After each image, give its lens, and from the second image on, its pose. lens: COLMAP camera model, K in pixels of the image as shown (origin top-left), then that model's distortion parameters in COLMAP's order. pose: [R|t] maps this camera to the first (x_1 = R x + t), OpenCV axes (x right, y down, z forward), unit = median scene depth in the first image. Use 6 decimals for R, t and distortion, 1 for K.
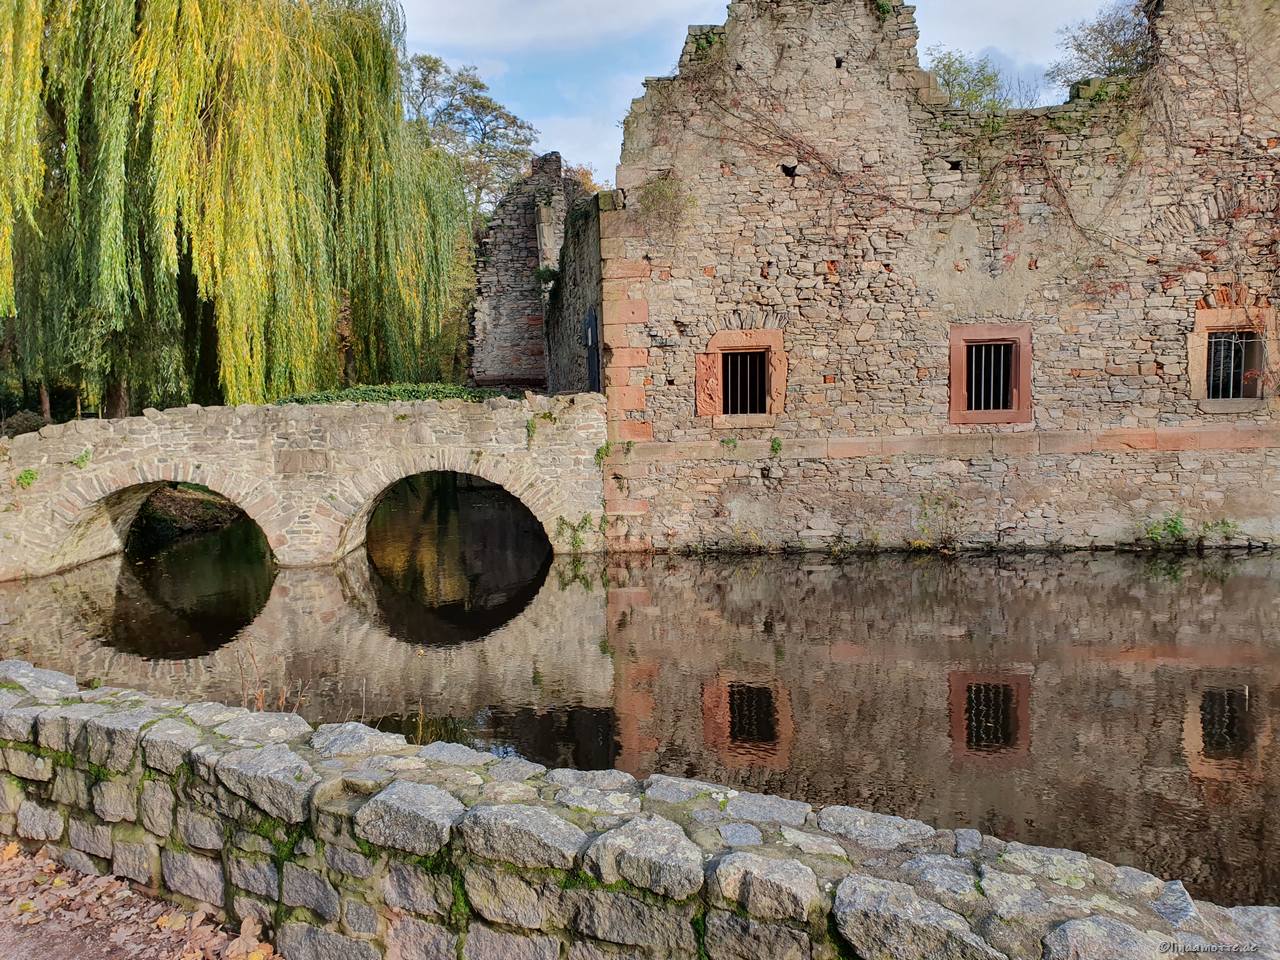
lens RADIAL K [[998.2, 0, 626.4], [0, 998.2, 496.8], [0, 0, 1]] dist [0.155619, -0.379848]
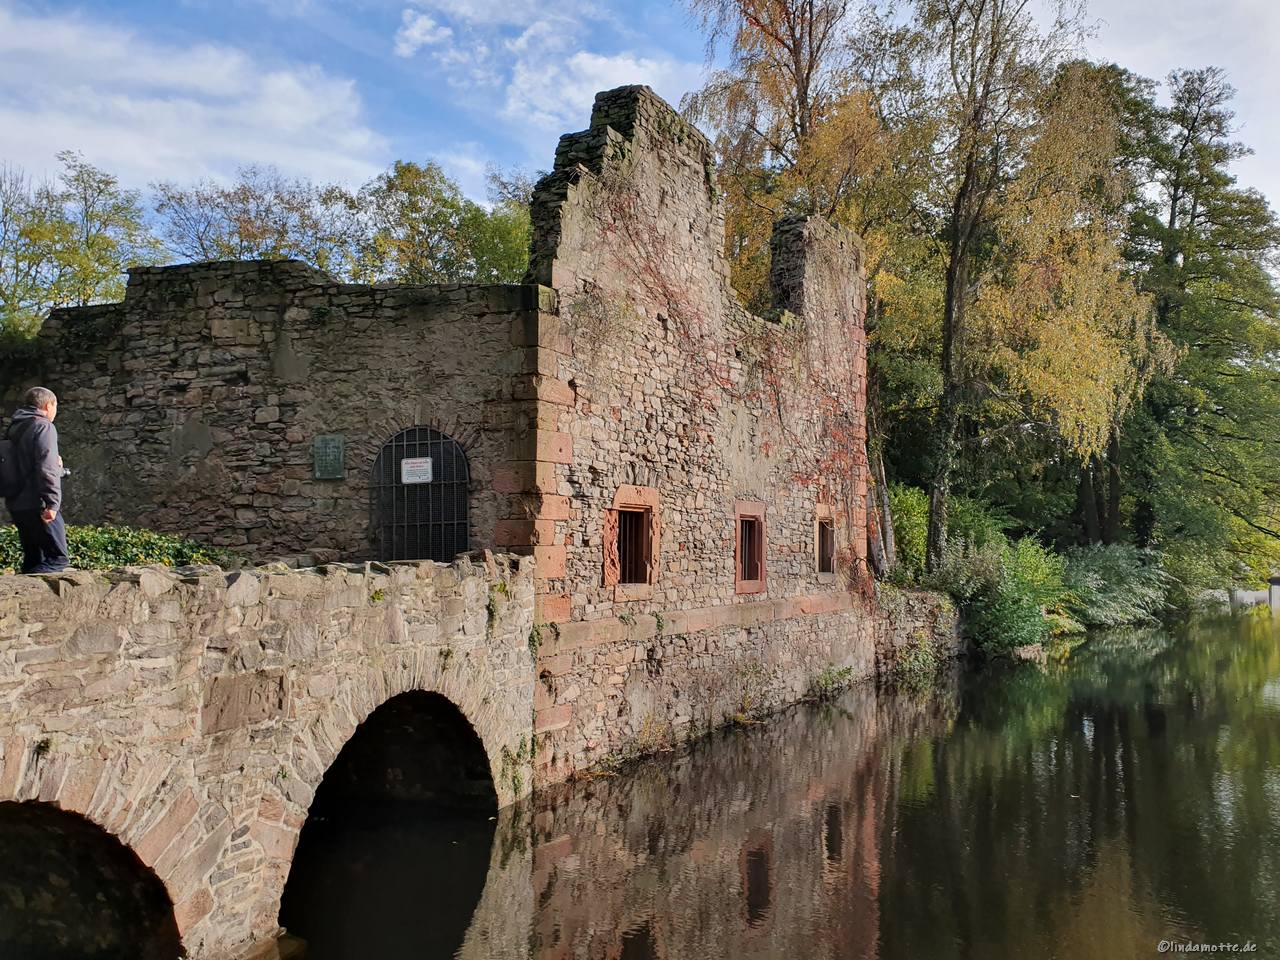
lens RADIAL K [[993.4, 0, 647.3], [0, 993.4, 485.3], [0, 0, 1]] dist [0.178584, -0.344301]
pose [[0.420412, 0.087402, 0.903114, -0.646217], [0.074460, 0.988669, -0.130344, -0.056398], [-0.904273, 0.122043, 0.409141, 0.650367]]
